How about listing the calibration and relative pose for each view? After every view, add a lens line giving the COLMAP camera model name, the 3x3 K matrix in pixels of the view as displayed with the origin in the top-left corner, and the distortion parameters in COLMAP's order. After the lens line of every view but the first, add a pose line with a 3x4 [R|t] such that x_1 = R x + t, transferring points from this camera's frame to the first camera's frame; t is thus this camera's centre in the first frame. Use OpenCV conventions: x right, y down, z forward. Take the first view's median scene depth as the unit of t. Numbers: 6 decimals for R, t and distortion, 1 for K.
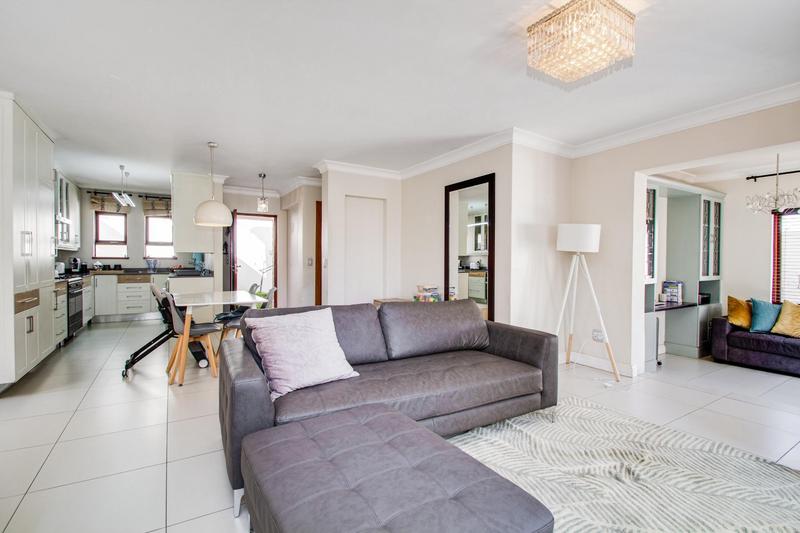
lens RADIAL K [[379.1, 0, 400.6], [0, 379.1, 270.8], [0, 0, 1]] dist [-0.009457, -0.003906]
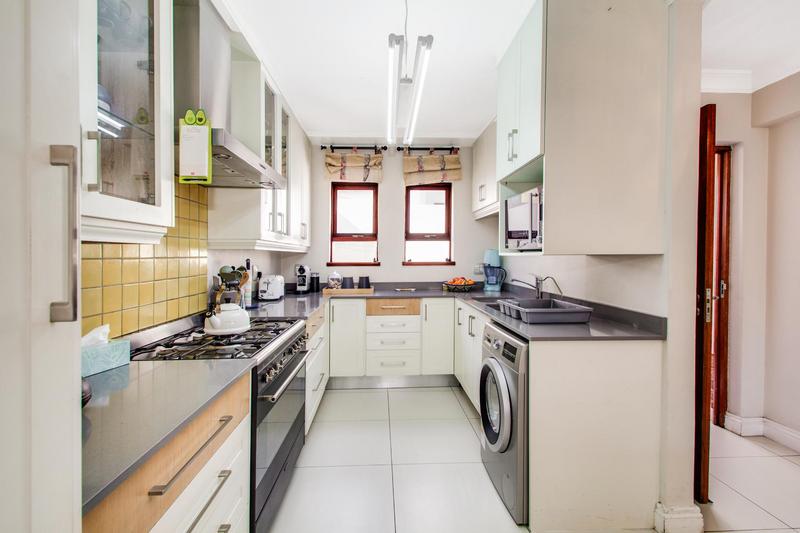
lens RADIAL K [[379.1, 0, 393.0], [0, 379.1, 254.3], [0, 0, 1]] dist [-0.009457, -0.003906]
pose [[0.869000, -0.011457, -0.494680, -0.501848], [-0.005504, 0.999446, -0.032817, -0.035089], [0.494782, 0.031241, 0.868455, 0.615164]]
